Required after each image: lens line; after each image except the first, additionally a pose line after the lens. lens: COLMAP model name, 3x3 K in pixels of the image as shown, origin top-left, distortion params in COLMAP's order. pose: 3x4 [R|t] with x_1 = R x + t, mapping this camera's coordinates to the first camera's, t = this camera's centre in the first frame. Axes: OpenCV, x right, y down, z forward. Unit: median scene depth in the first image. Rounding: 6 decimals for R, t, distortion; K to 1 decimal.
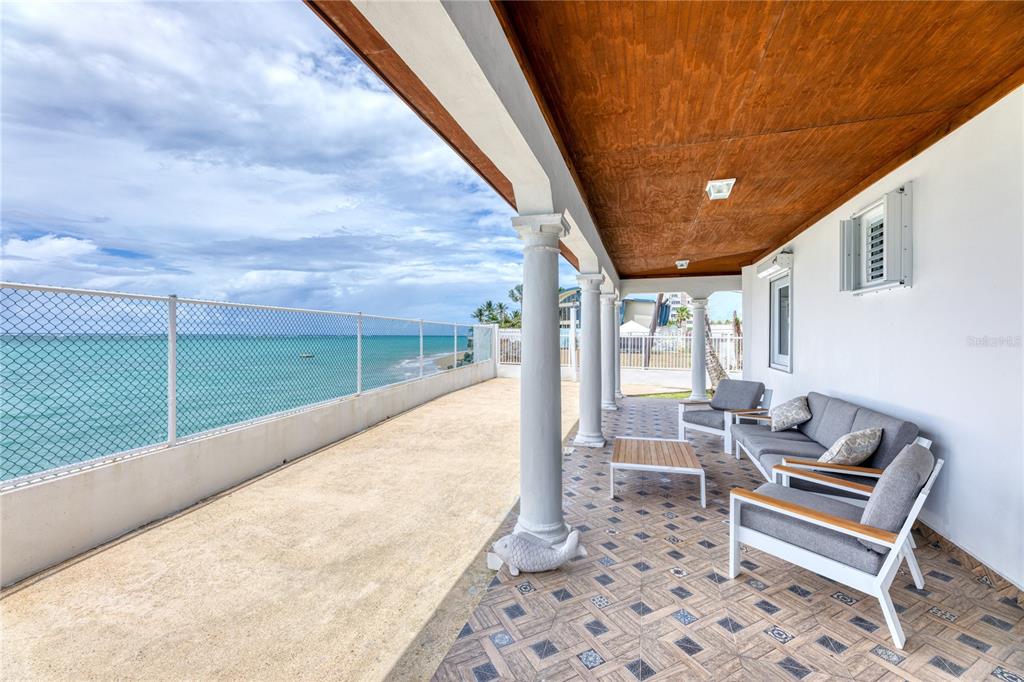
lens RADIAL K [[412.9, 0, 512.0], [0, 412.9, 341.0], [0, 0, 1]] dist [-0.003304, -0.000104]
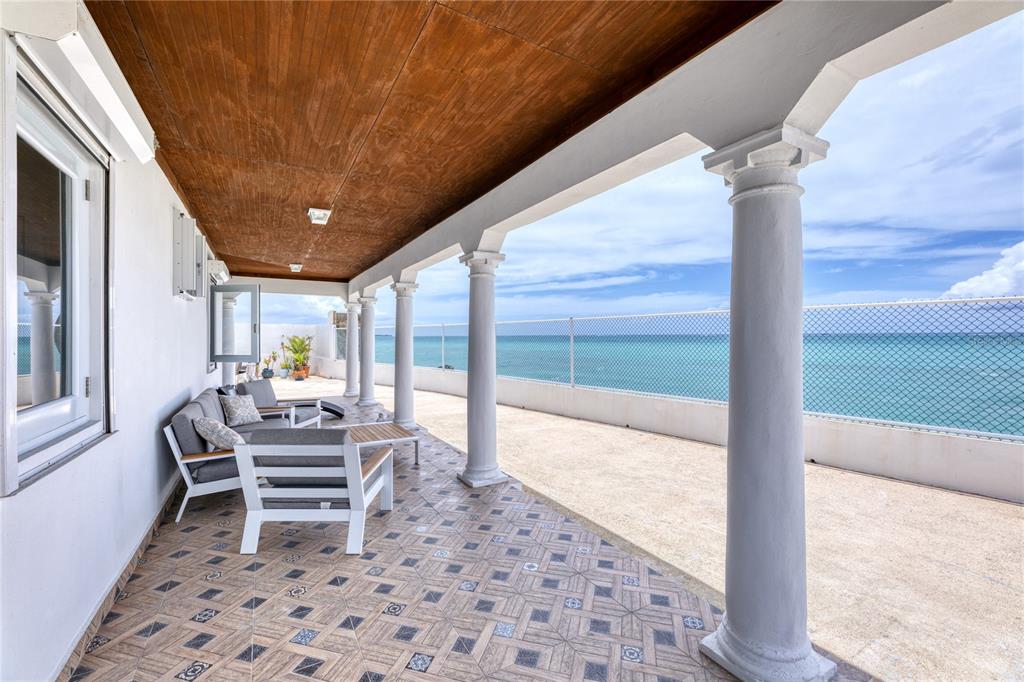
lens RADIAL K [[412.9, 0, 512.0], [0, 412.9, 341.0], [0, 0, 1]] dist [-0.003304, -0.000104]
pose [[-0.659185, 0.006540, -0.751952, 0.921162], [-0.007421, 0.999857, 0.015202, -0.018123], [0.751944, 0.015601, -0.659043, 1.967506]]
